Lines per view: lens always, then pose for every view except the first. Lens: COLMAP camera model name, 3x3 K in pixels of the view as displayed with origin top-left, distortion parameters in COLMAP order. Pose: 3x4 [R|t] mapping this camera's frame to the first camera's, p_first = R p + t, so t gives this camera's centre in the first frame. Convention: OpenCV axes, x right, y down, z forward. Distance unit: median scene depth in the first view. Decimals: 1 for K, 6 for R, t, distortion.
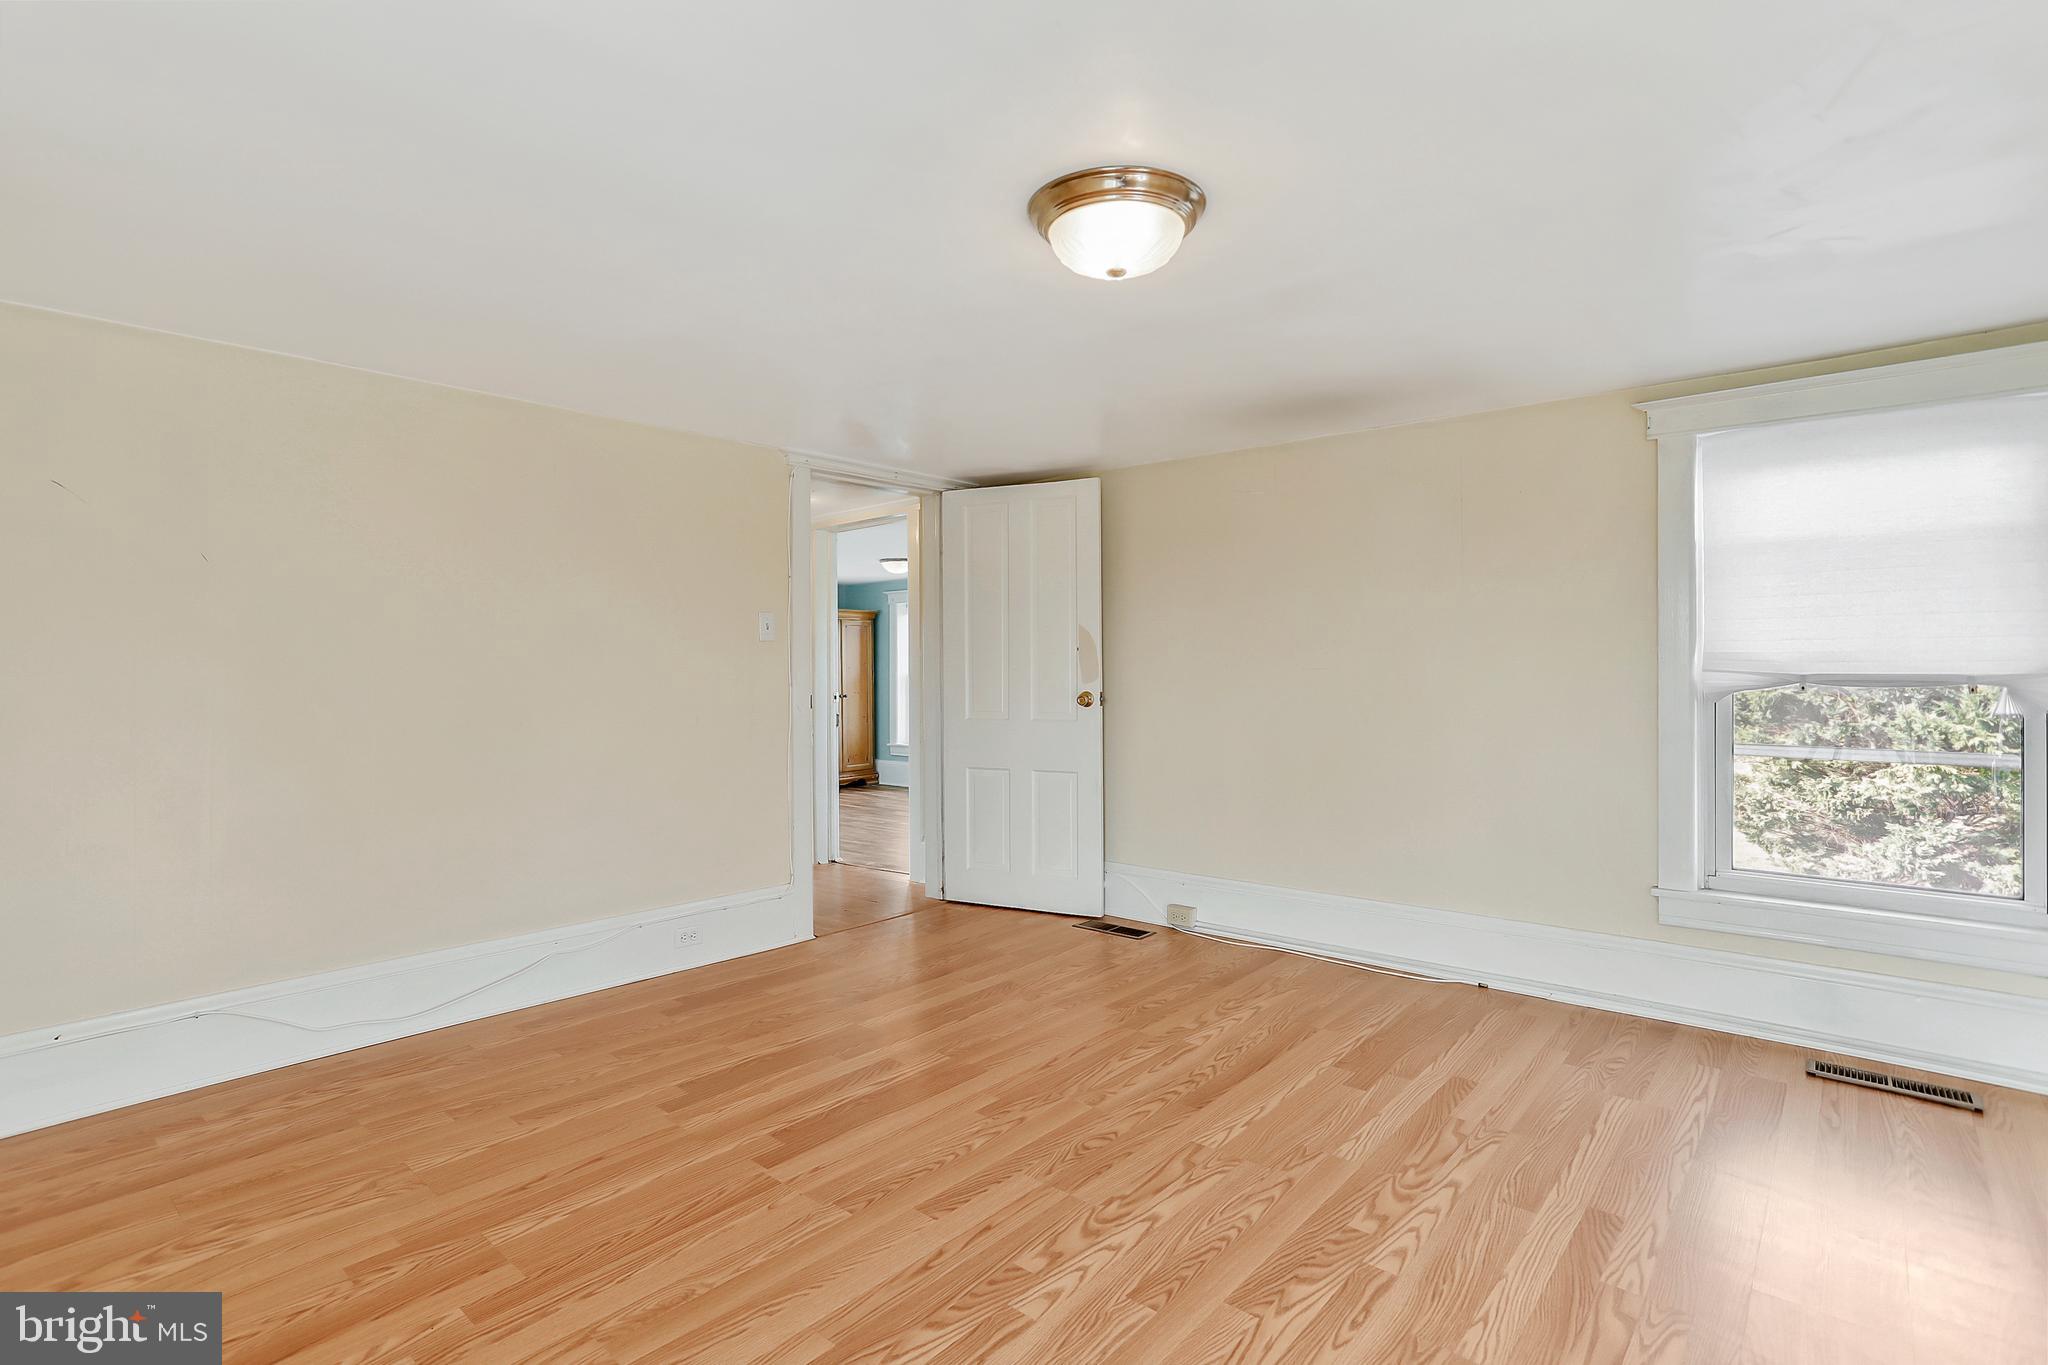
lens RADIAL K [[1000.8, 0, 1008.1], [0, 1000.8, 680.1], [0, 0, 1]] dist [-0.060762, 0.030620]
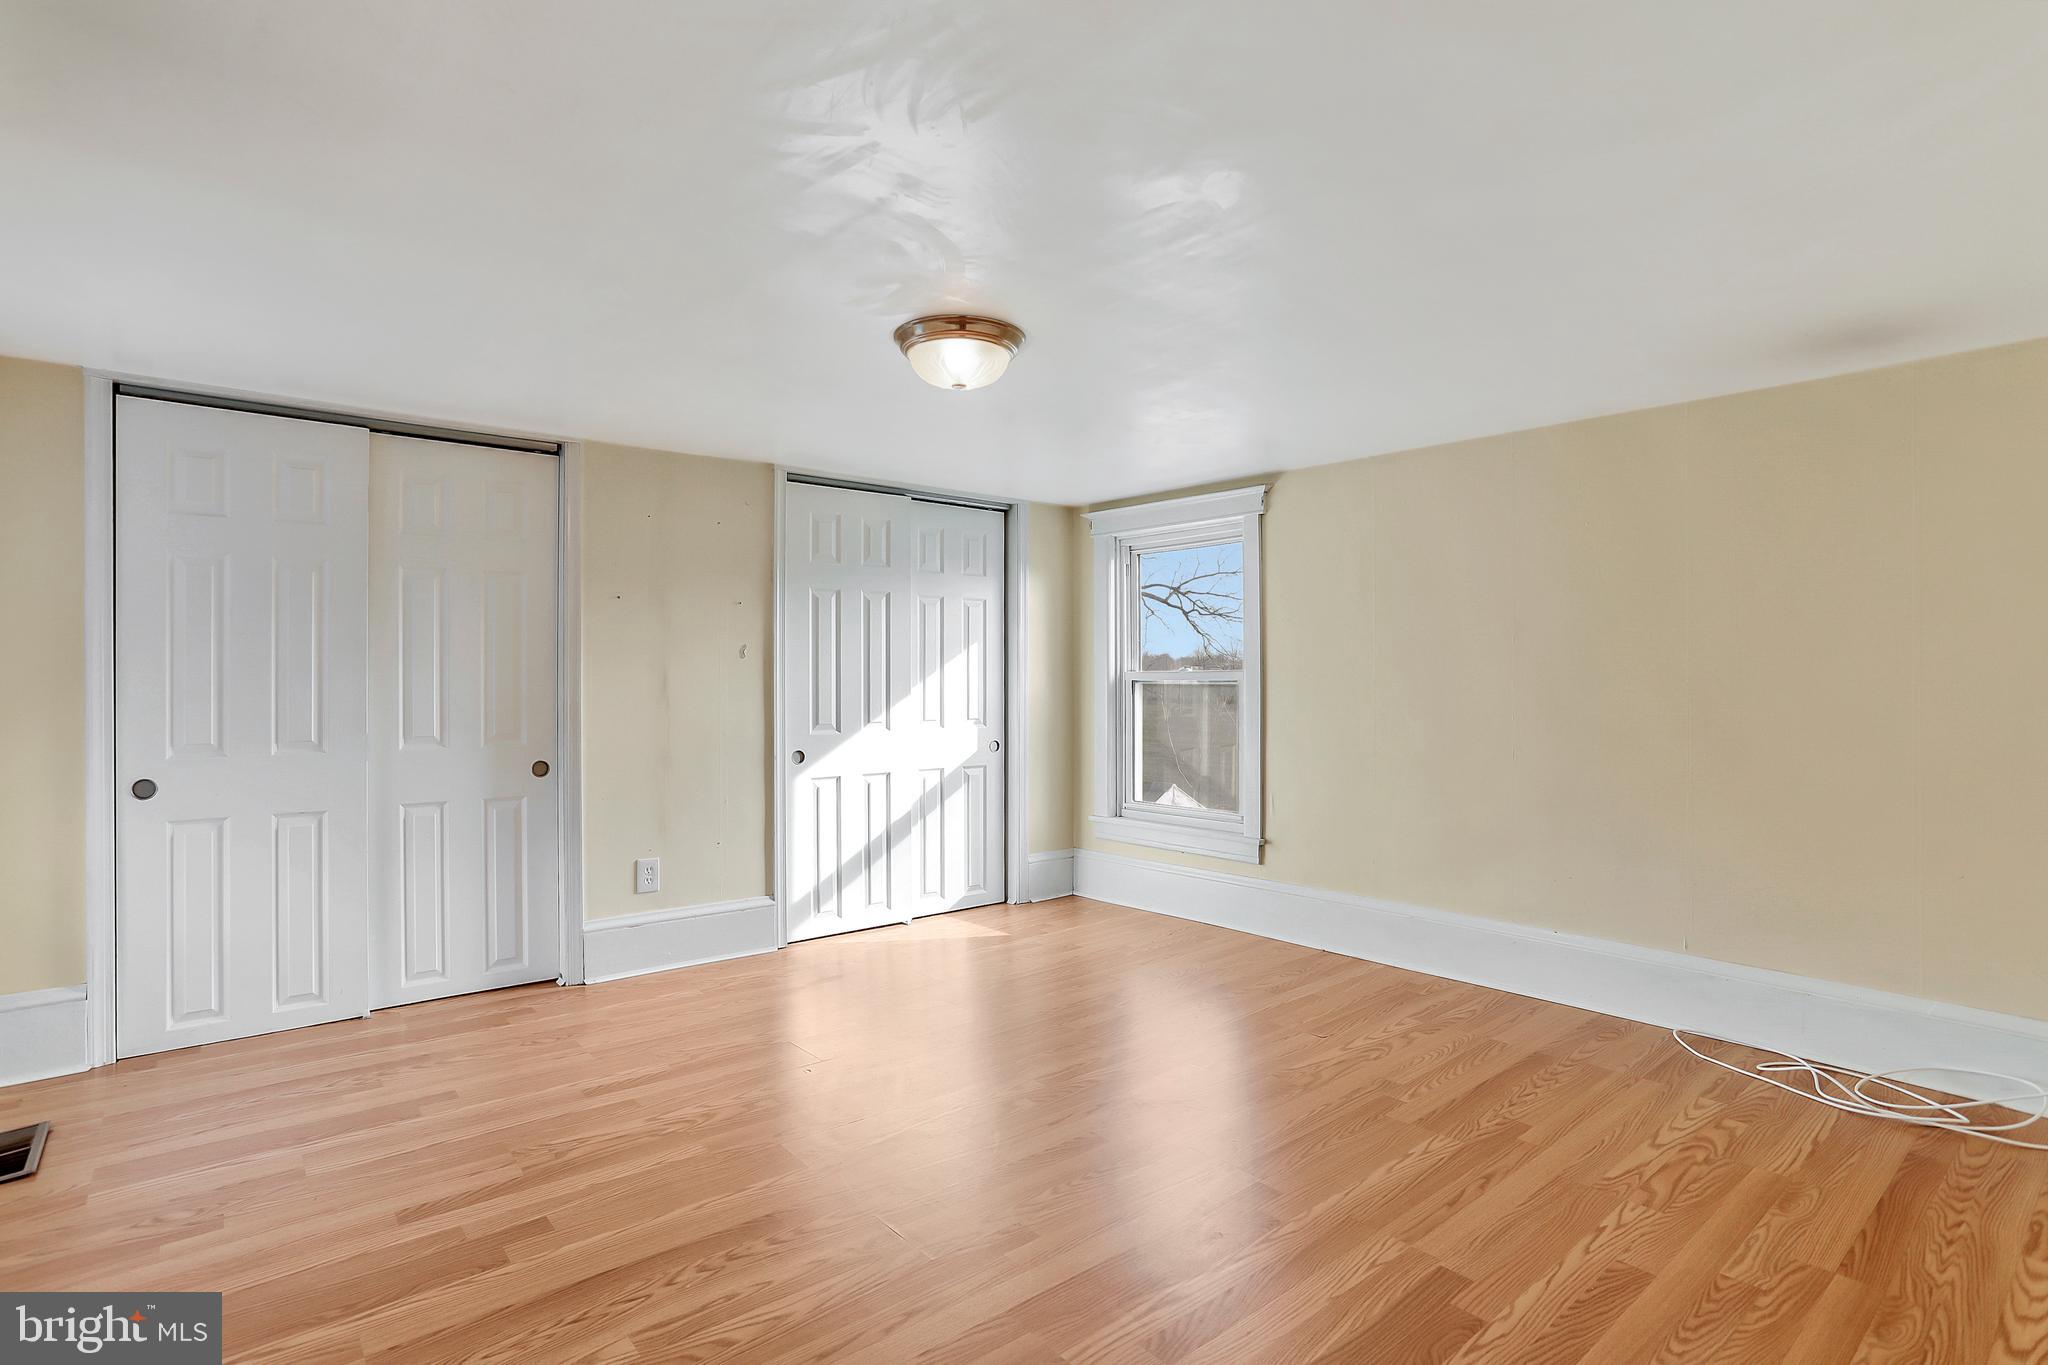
lens RADIAL K [[1000.8, 0, 1008.1], [0, 1000.8, 680.1], [0, 0, 1]] dist [-0.060762, 0.030620]
pose [[-0.985802, 0.001854, 0.167900, -0.143720], [0.003956, 0.999918, 0.012182, -0.023377], [-0.167863, 0.012673, -0.985729, 1.798137]]
